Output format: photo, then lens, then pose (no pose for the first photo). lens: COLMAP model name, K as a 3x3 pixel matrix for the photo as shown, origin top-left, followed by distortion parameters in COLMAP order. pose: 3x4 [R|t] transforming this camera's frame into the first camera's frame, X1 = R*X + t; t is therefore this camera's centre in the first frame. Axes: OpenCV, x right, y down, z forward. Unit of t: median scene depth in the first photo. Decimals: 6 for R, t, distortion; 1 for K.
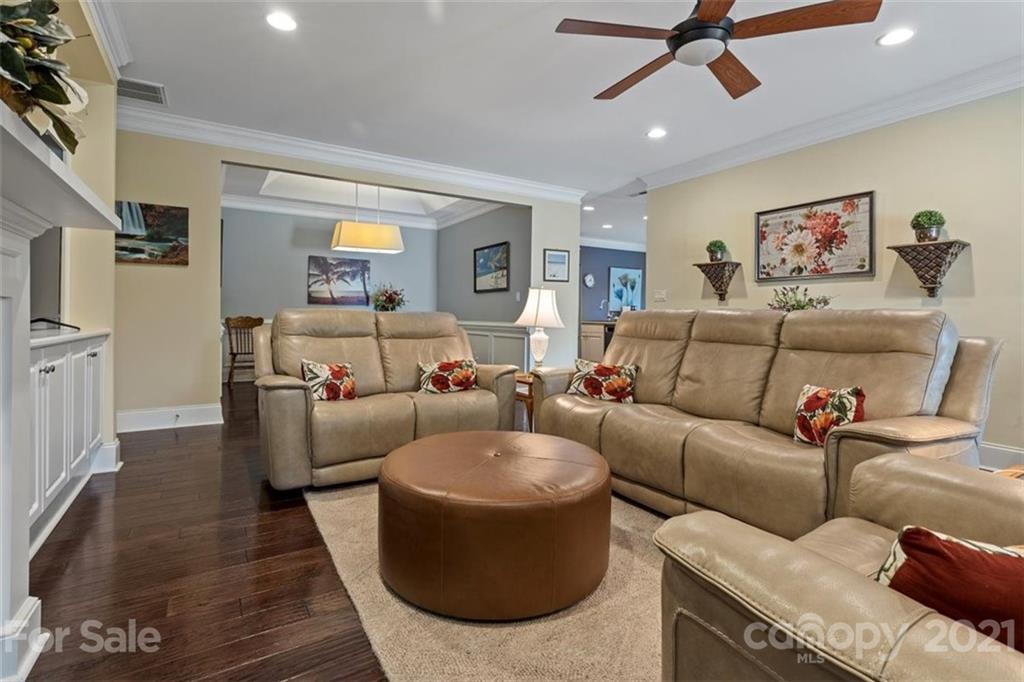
lens RADIAL K [[477.3, 0, 509.6], [0, 477.3, 329.9], [0, 0, 1]] dist [0.002094, 0.000294]
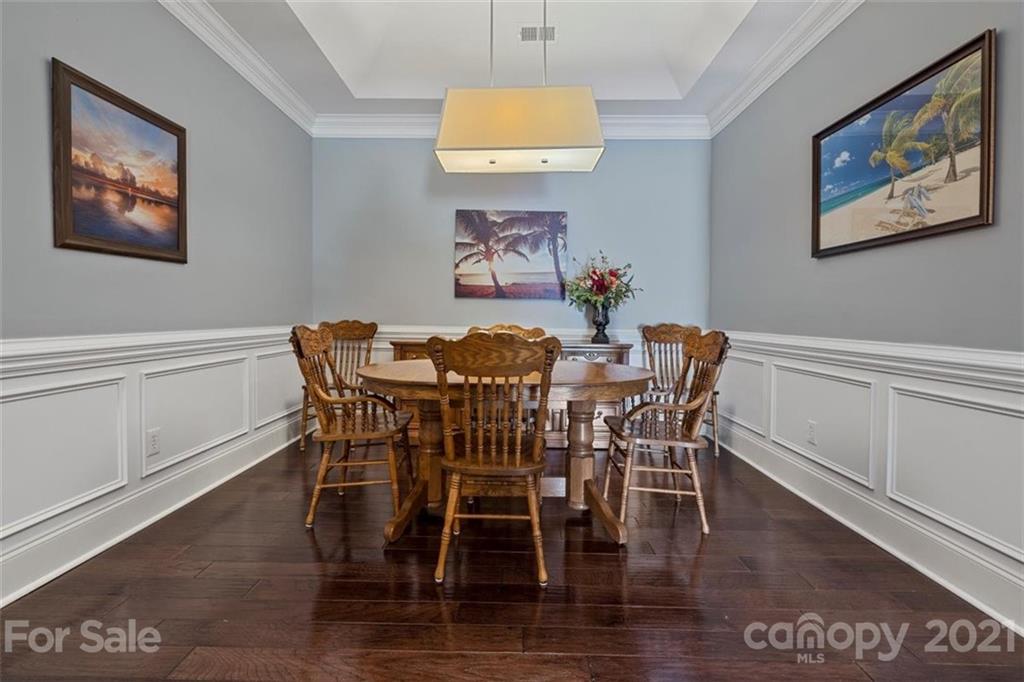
lens RADIAL K [[477.3, 0, 509.6], [0, 477.3, 329.9], [0, 0, 1]] dist [0.002094, 0.000294]
pose [[0.841613, 0.017738, -0.539789, -0.068102], [-0.019129, 0.999812, 0.003029, -0.020009], [0.539742, 0.007777, 0.841795, 0.559220]]
